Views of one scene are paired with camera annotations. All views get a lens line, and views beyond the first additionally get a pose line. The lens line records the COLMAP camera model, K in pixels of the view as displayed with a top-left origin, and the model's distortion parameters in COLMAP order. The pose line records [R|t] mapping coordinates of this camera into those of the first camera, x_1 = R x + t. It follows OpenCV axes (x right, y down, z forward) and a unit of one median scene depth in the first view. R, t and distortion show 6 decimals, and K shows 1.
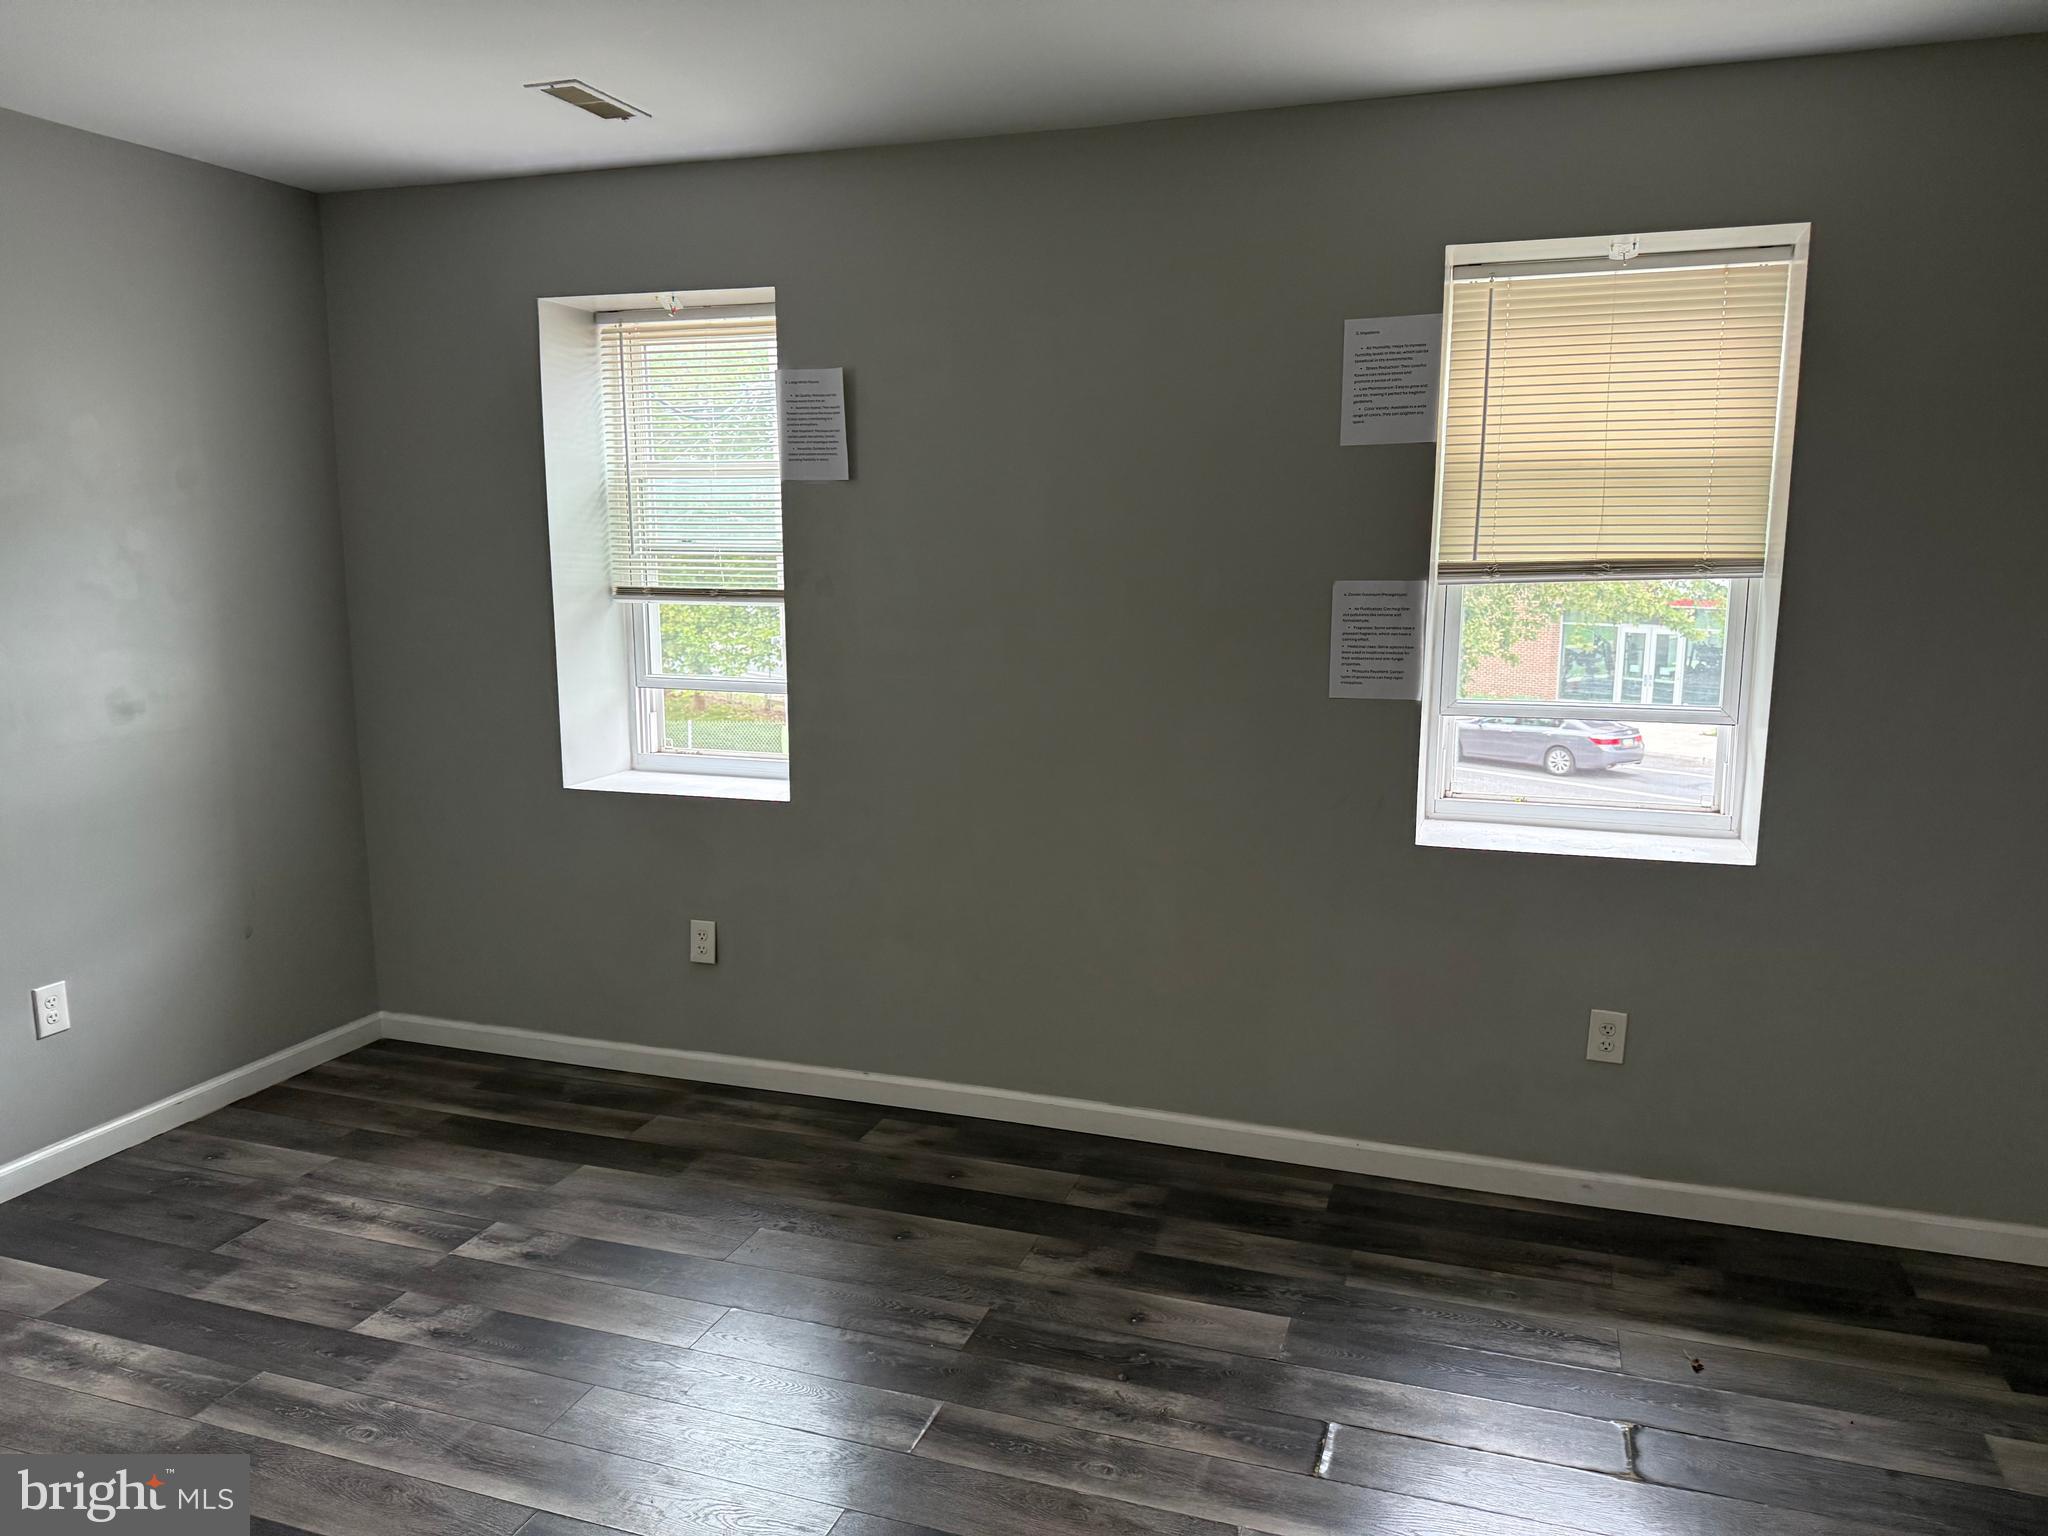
lens RADIAL K [[1465.9, 0, 1024.0], [0, 1465.9, 768.0], [0, 0, 1]] dist [0.003407, 0.000022]
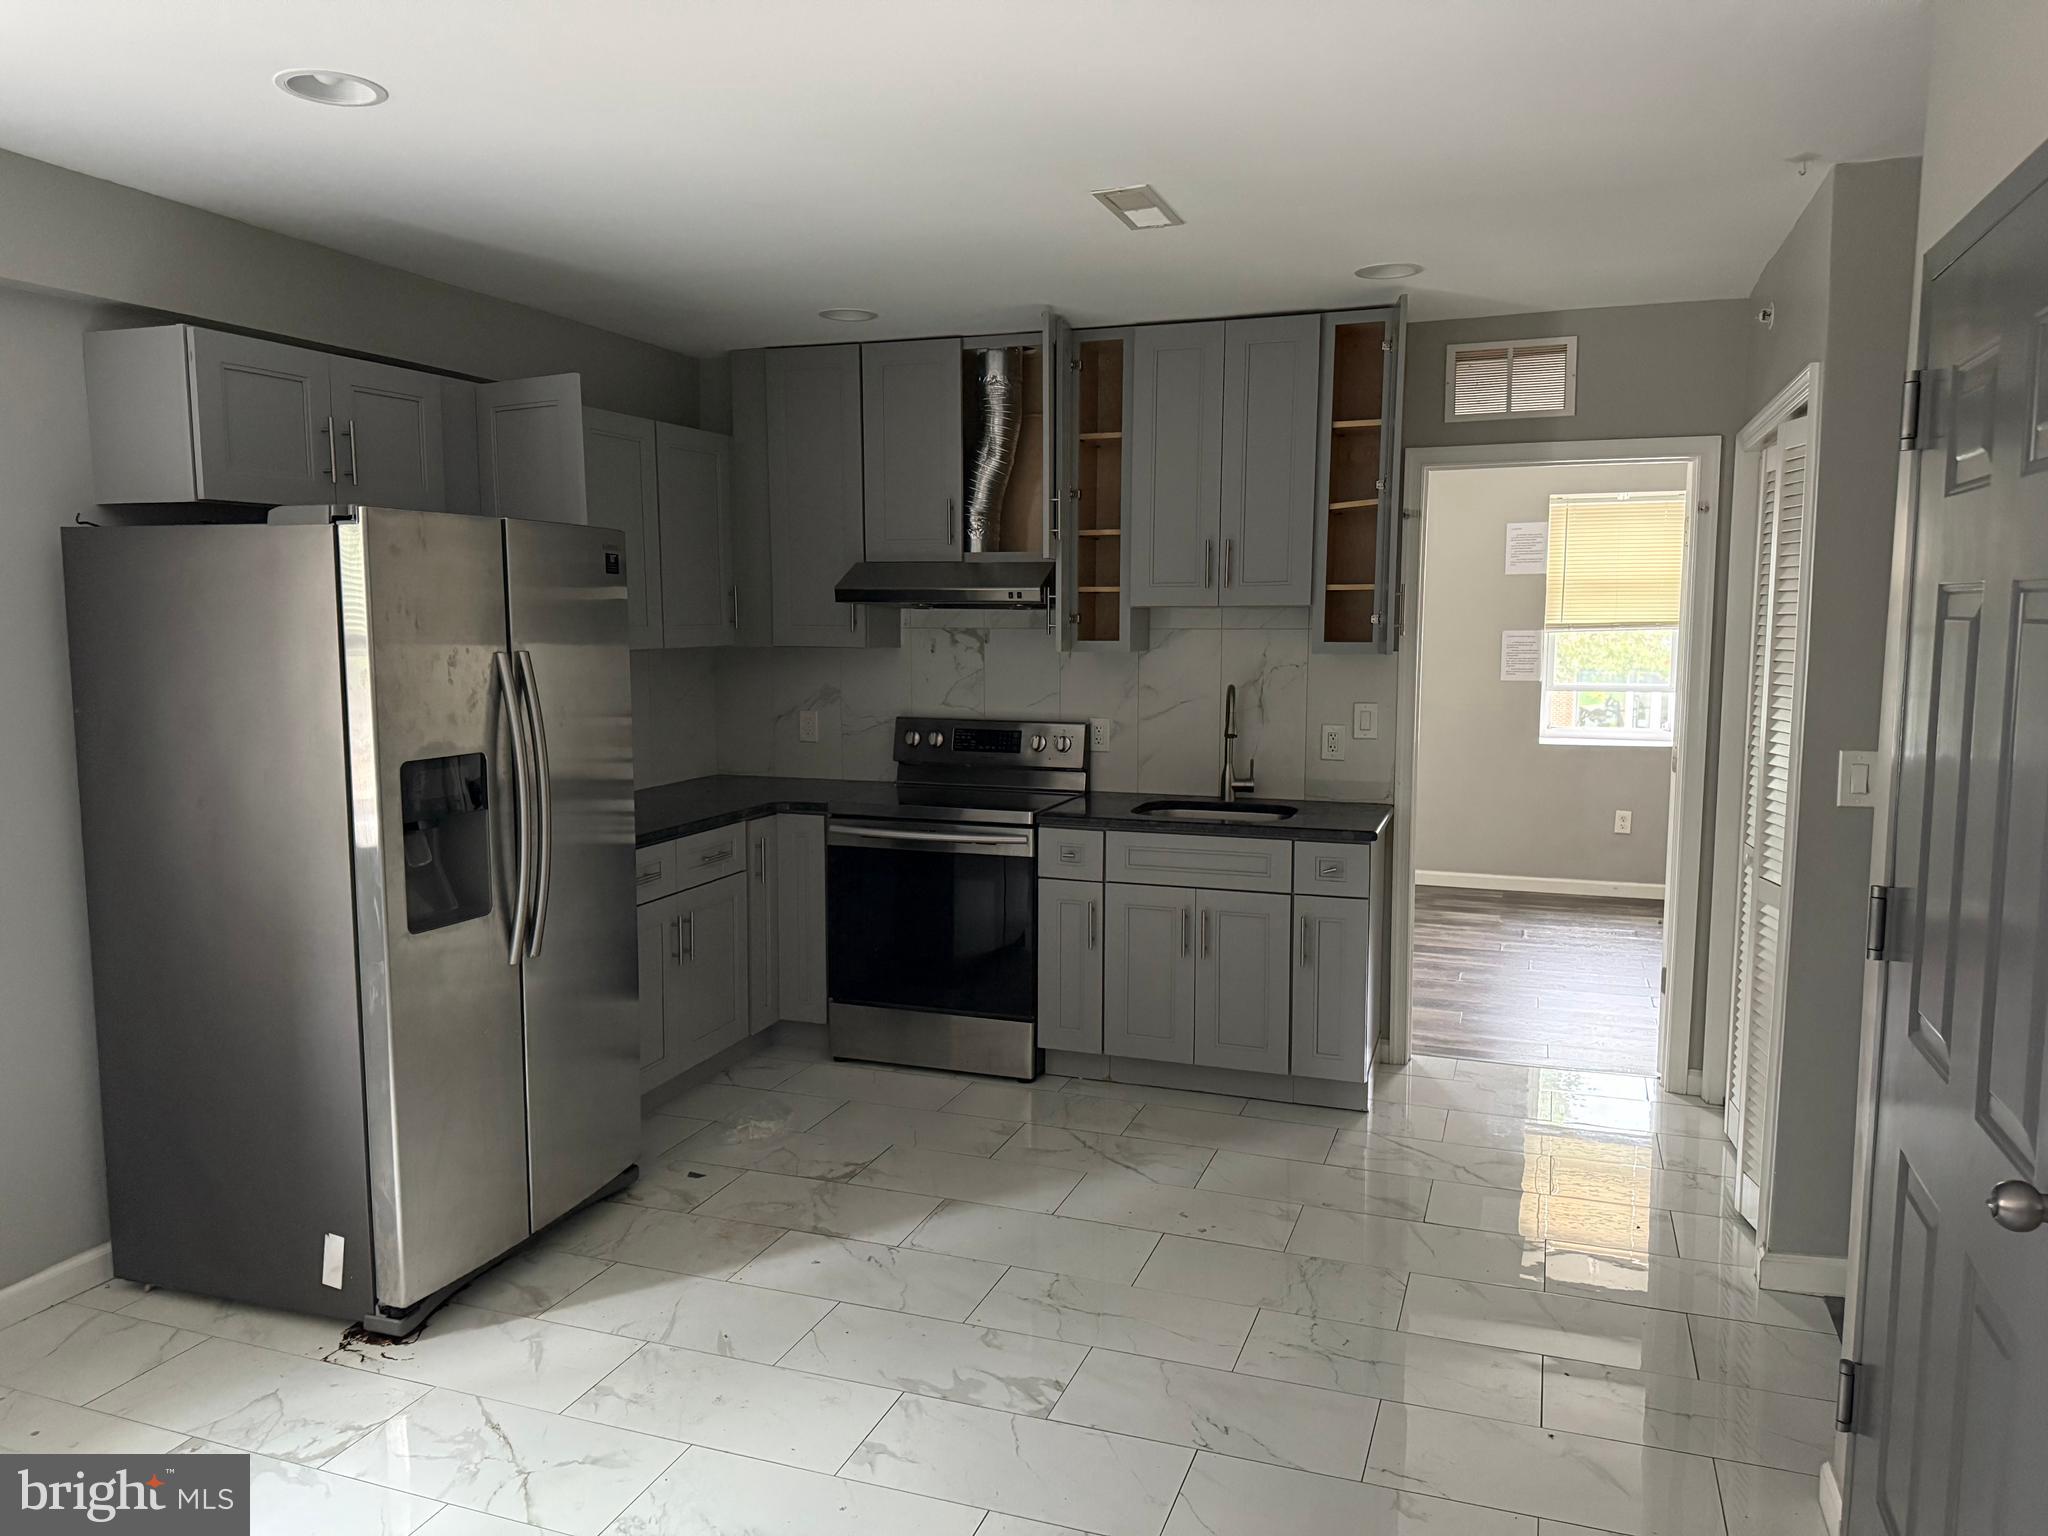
lens RADIAL K [[1465.9, 0, 1024.0], [0, 1465.9, 768.0], [0, 0, 1]] dist [0.003407, 0.000022]
pose [[0.999975, -0.002104, -0.006784, -0.551216], [0.001786, 0.998915, -0.046541, 0.203890], [0.006874, 0.046528, 0.998893, -1.370876]]
